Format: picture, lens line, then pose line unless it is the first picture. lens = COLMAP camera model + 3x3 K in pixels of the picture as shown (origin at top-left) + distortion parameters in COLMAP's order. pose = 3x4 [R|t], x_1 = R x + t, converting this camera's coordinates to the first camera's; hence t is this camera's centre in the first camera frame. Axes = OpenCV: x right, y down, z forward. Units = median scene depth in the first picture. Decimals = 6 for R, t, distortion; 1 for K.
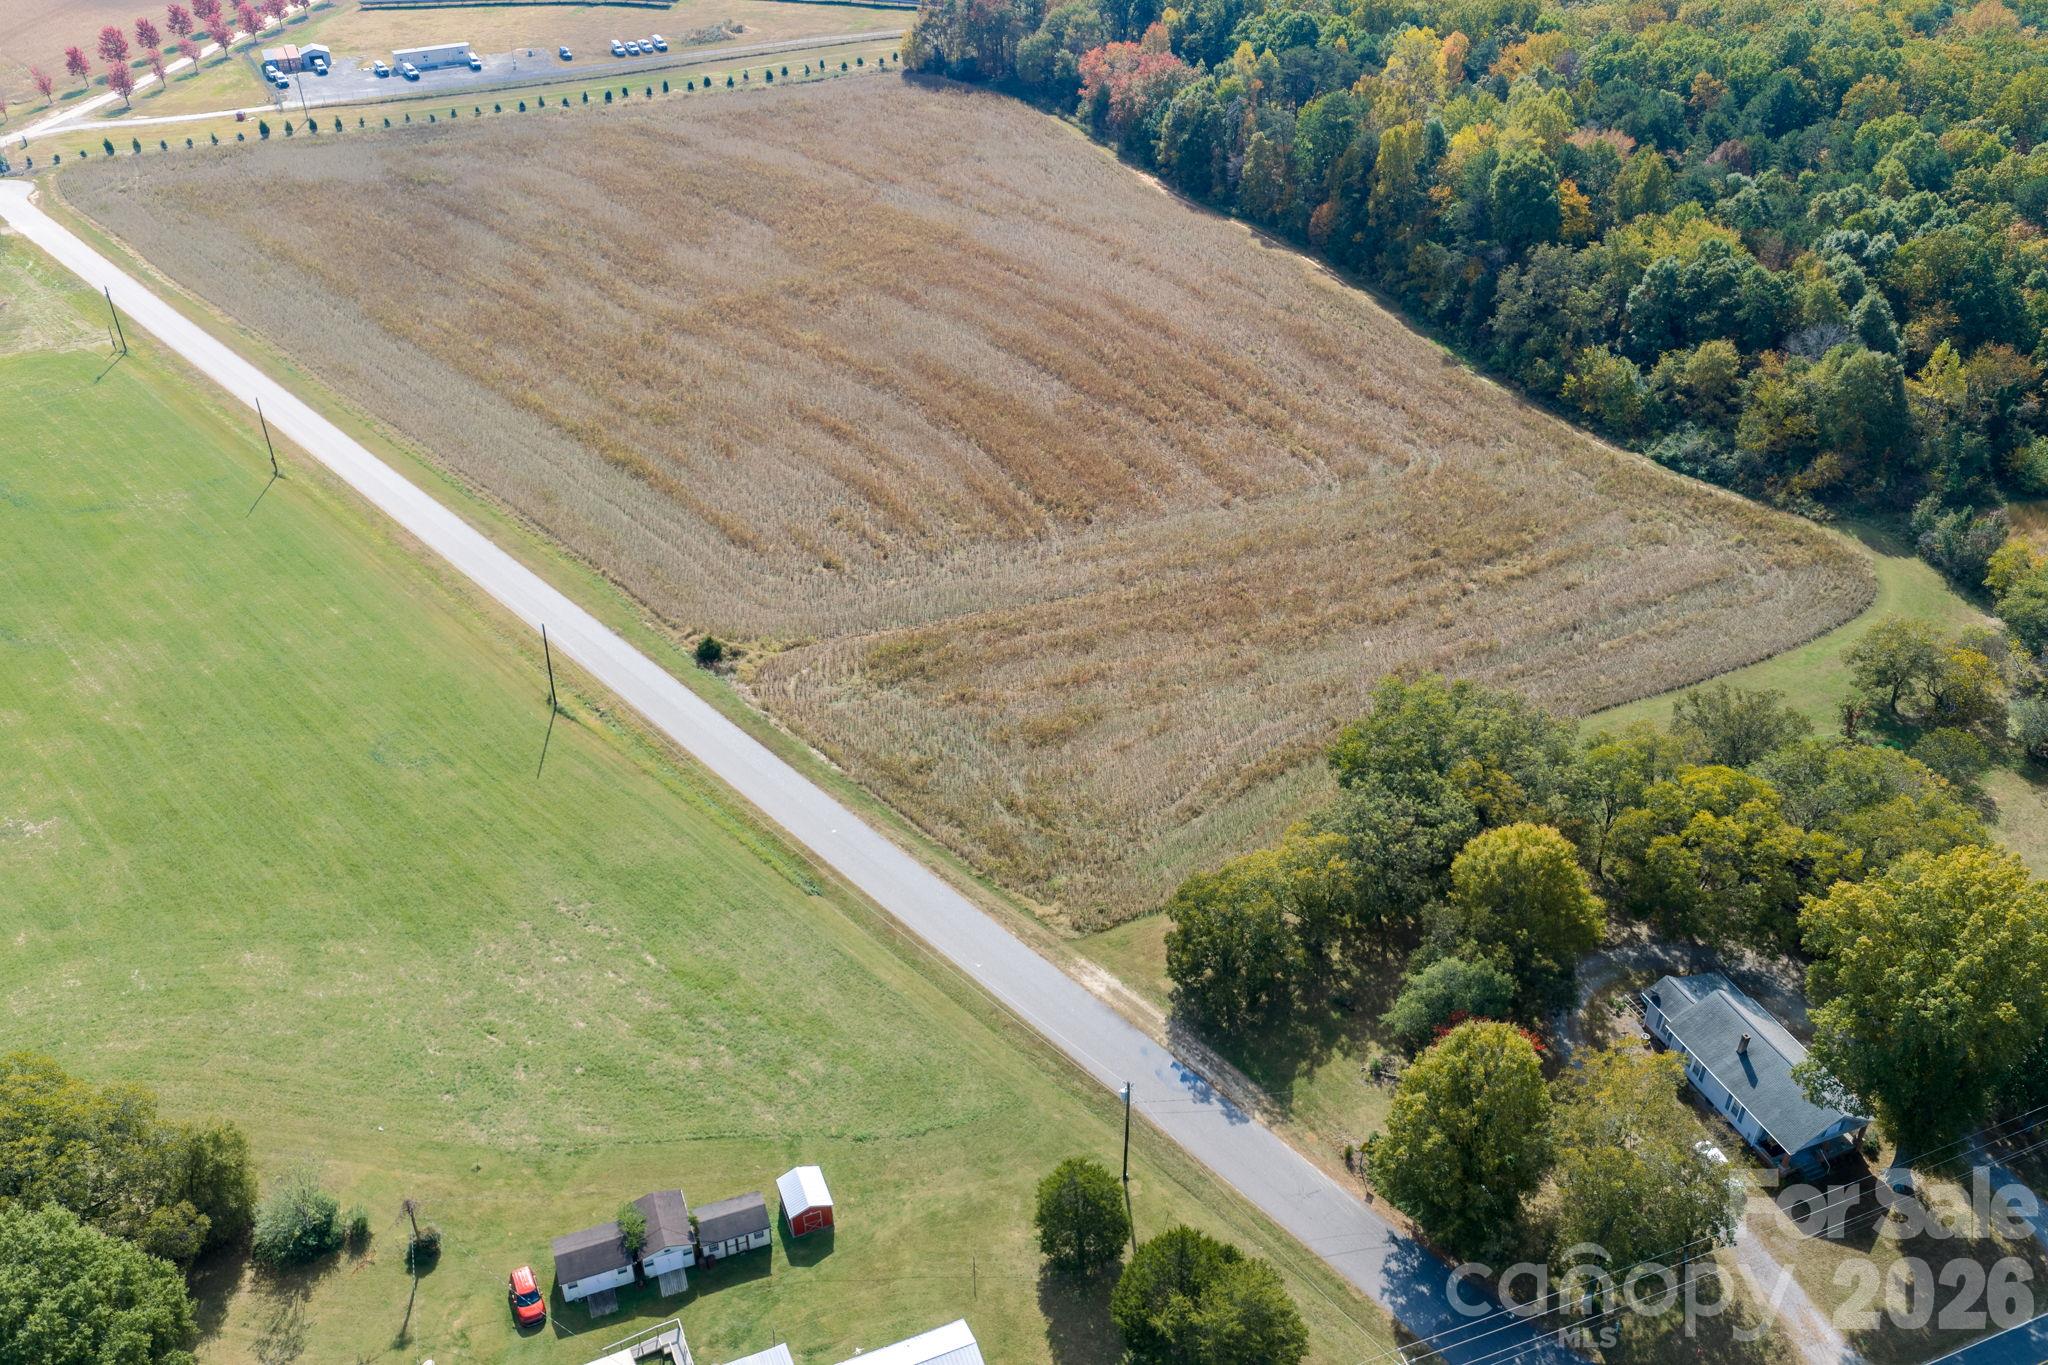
lens RADIAL K [[1701.4, 0, 1013.4], [0, 1701.4, 687.1], [0, 0, 1]] dist [0.022849, -0.027929]
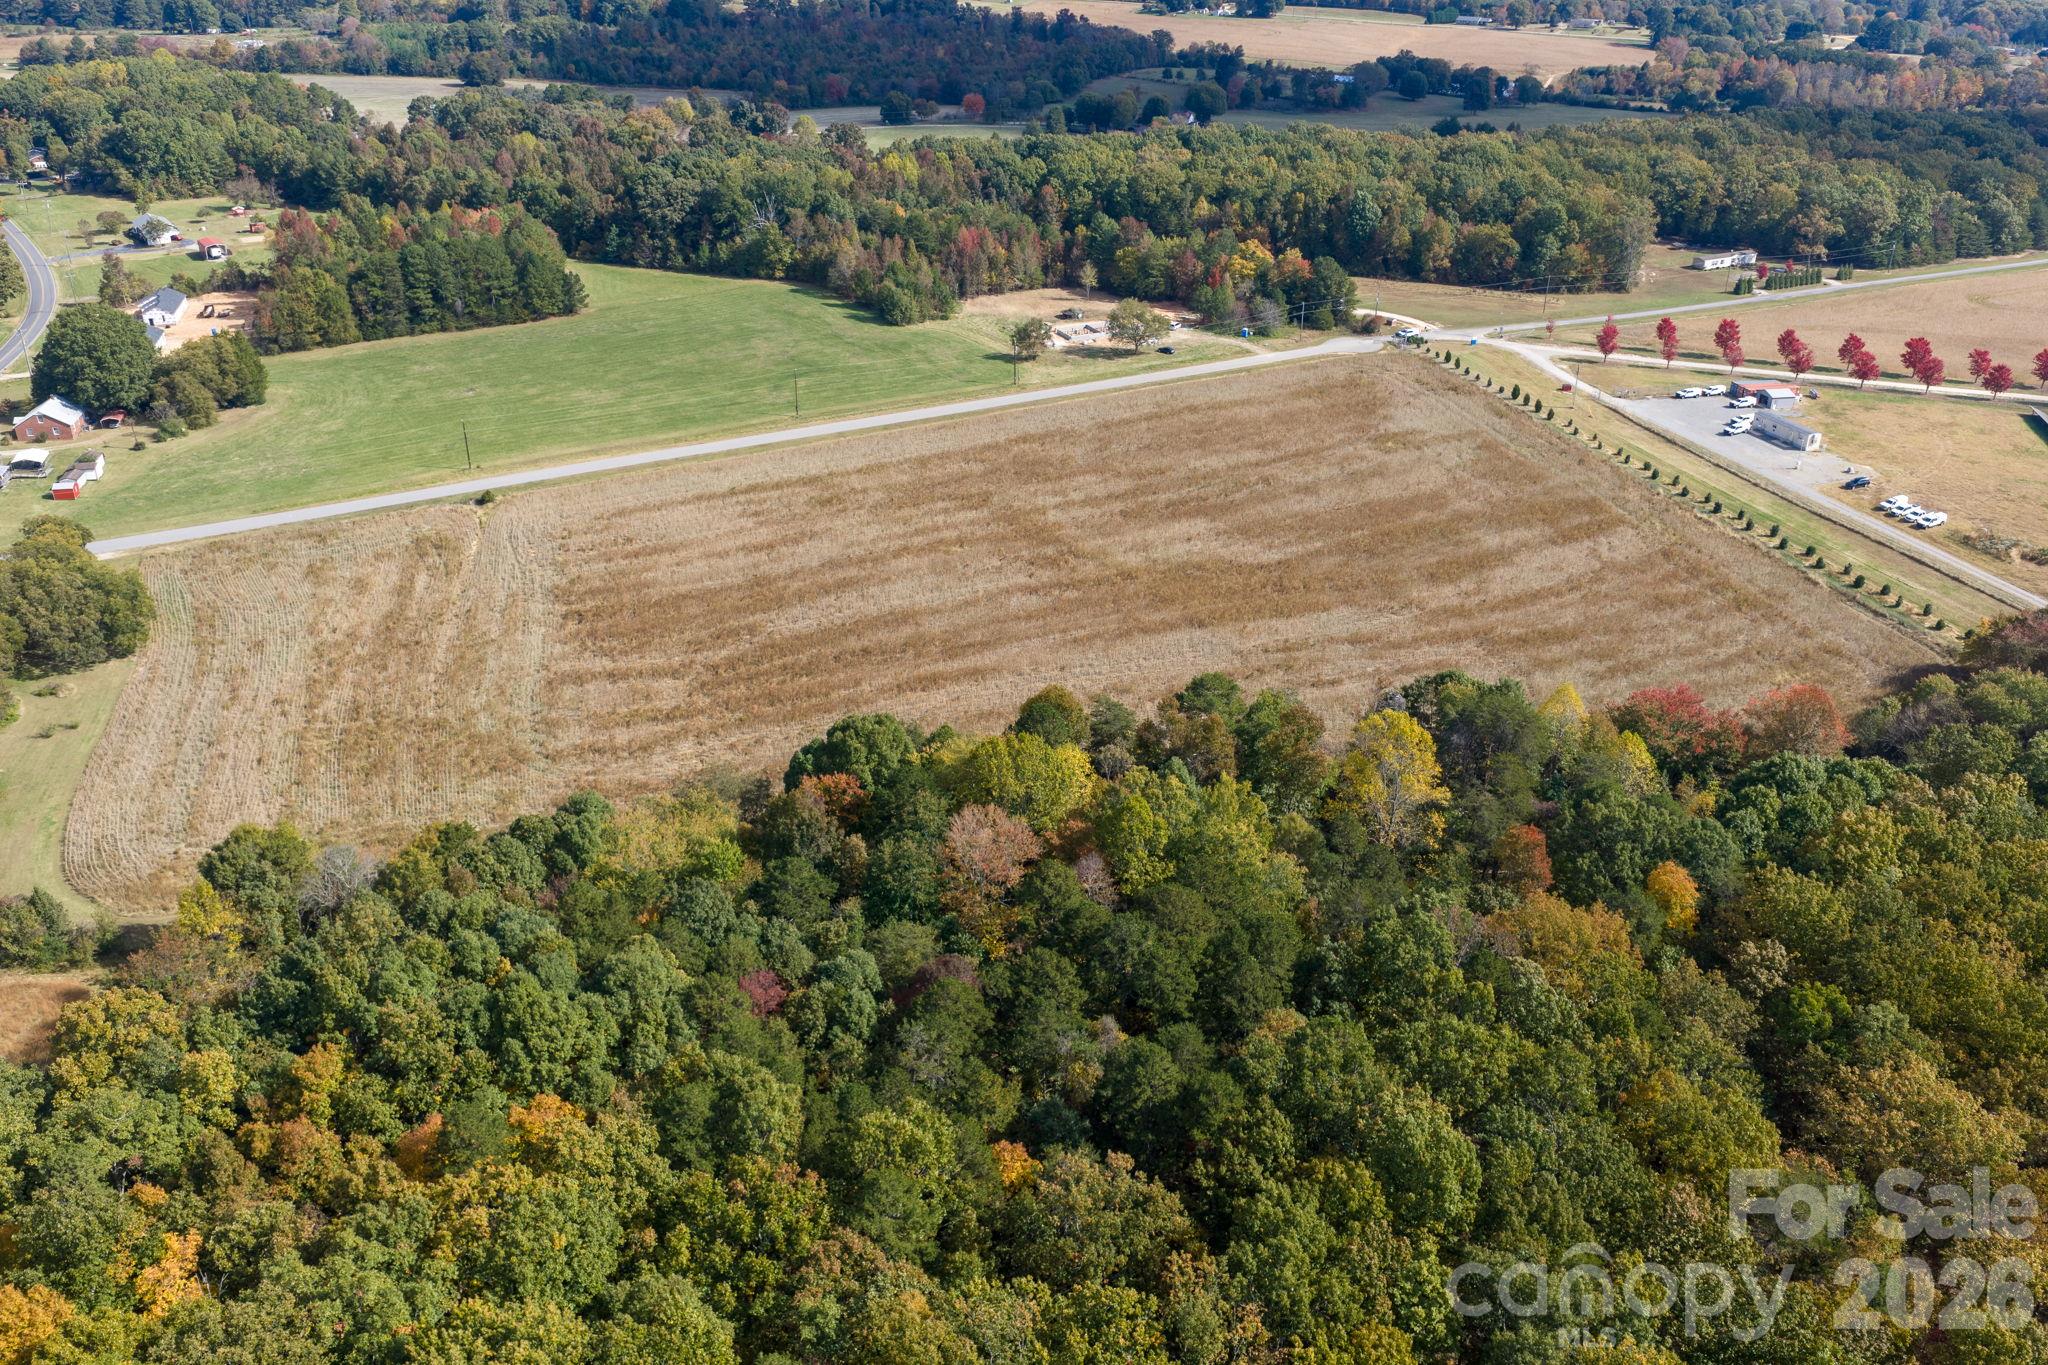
lens RADIAL K [[1701.4, 0, 1035.2], [0, 1701.4, 695.0], [0, 0, 1]] dist [0.022849, -0.027929]
pose [[-0.186767, 0.438534, -0.879094, 0.952555], [-0.562386, 0.685983, 0.461682, -0.714671], [0.805506, 0.580617, 0.118506, 0.969091]]
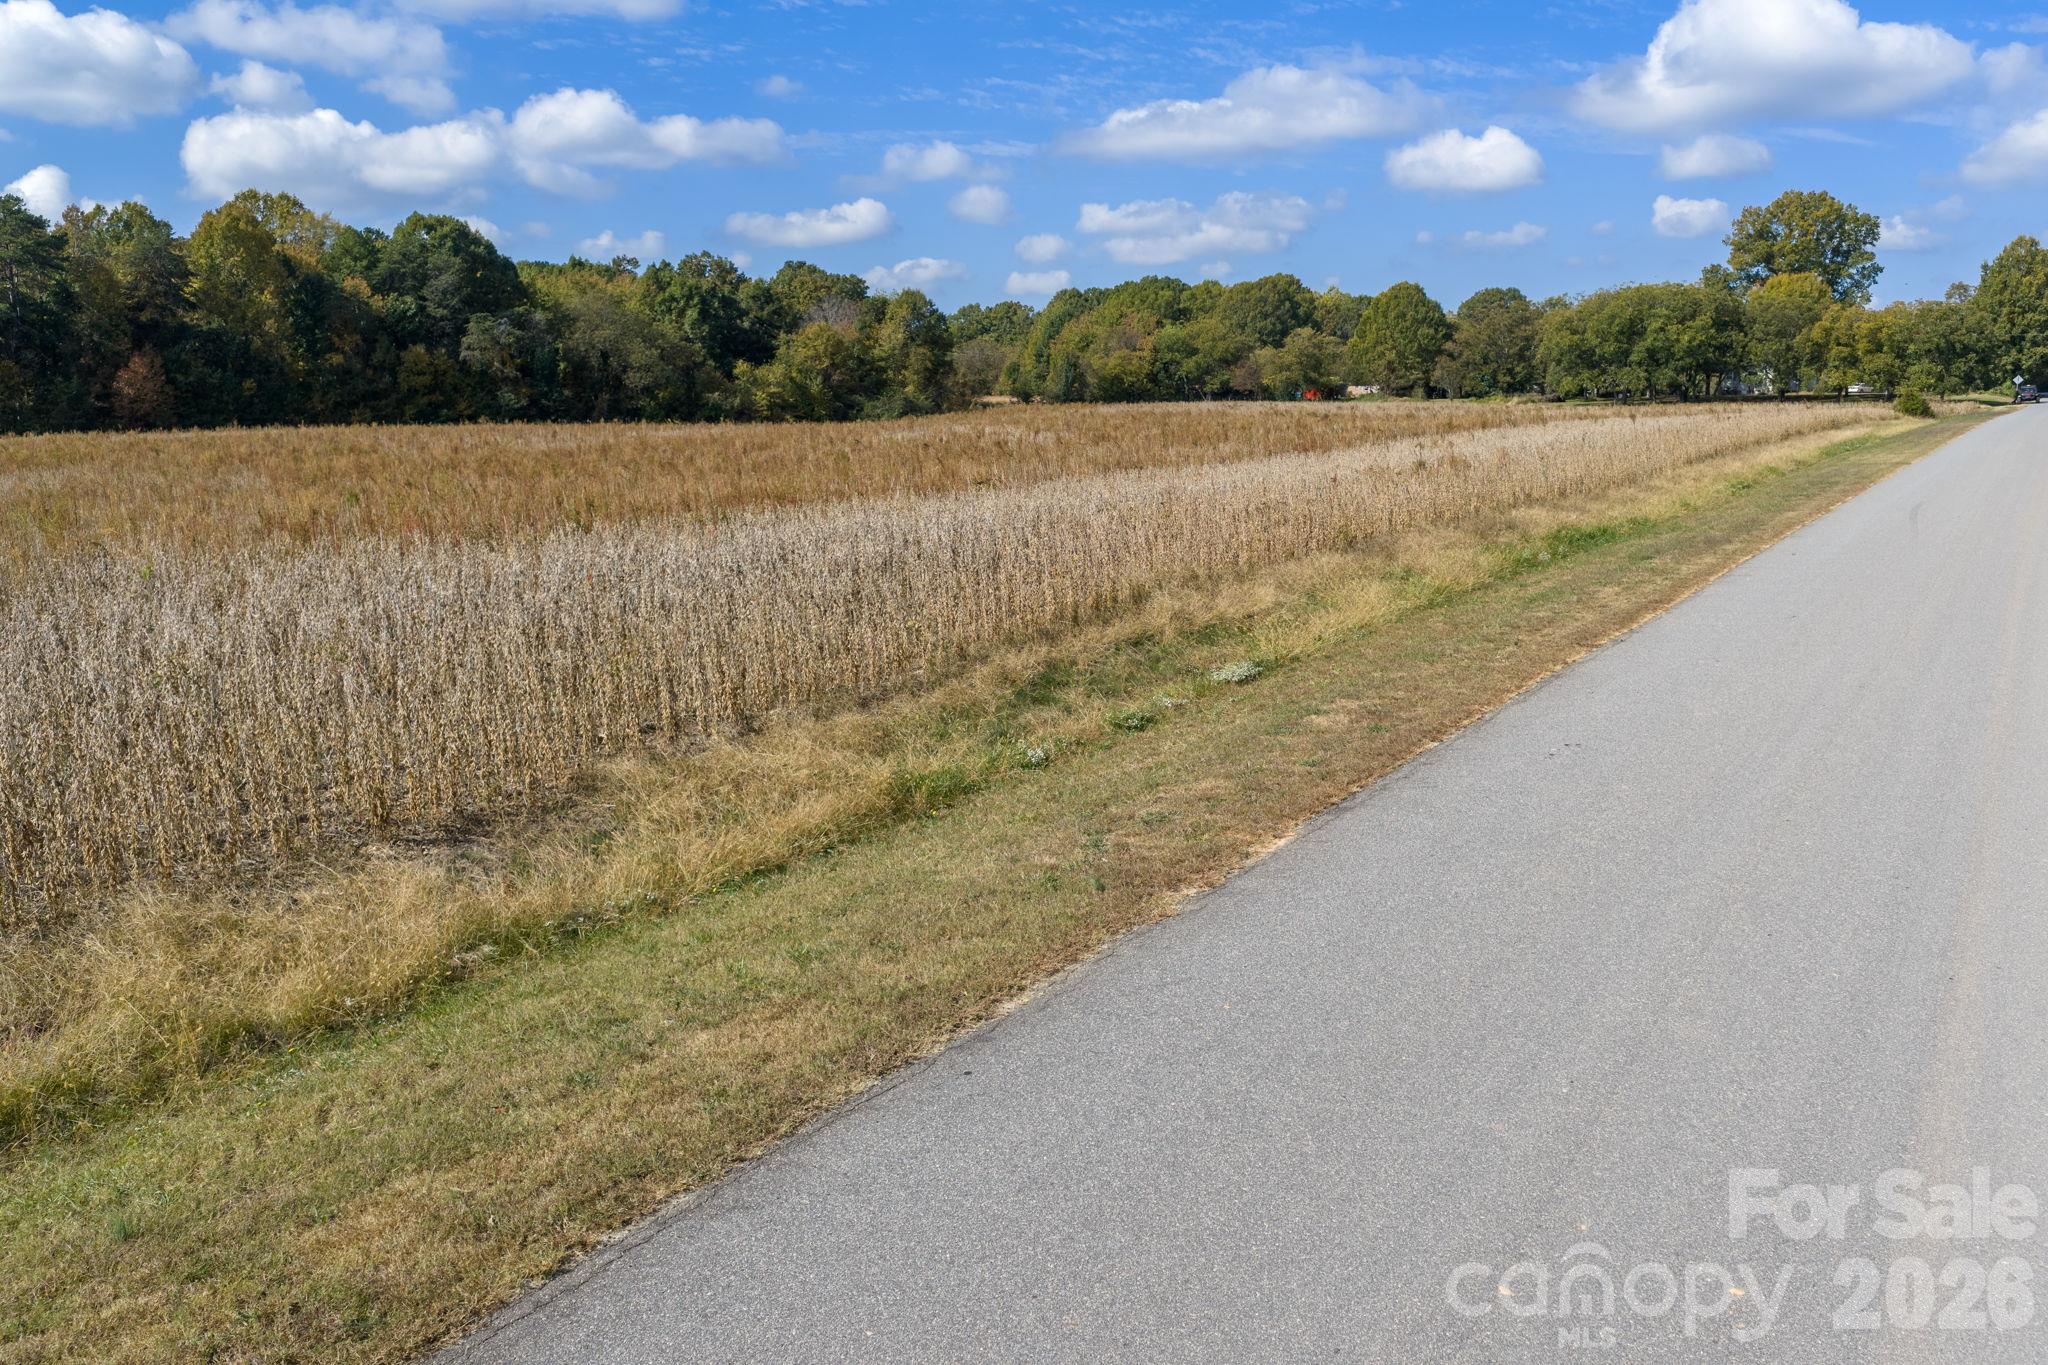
lens RADIAL K [[1701.4, 0, 1023.0], [0, 1701.4, 690.1], [0, 0, 1]] dist [0.022849, -0.027929]
pose [[-0.270486, -0.168742, 0.947820, -0.523976], [0.543058, 0.786191, 0.294943, -0.229154], [-0.794937, 0.594499, -0.121017, 1.012397]]
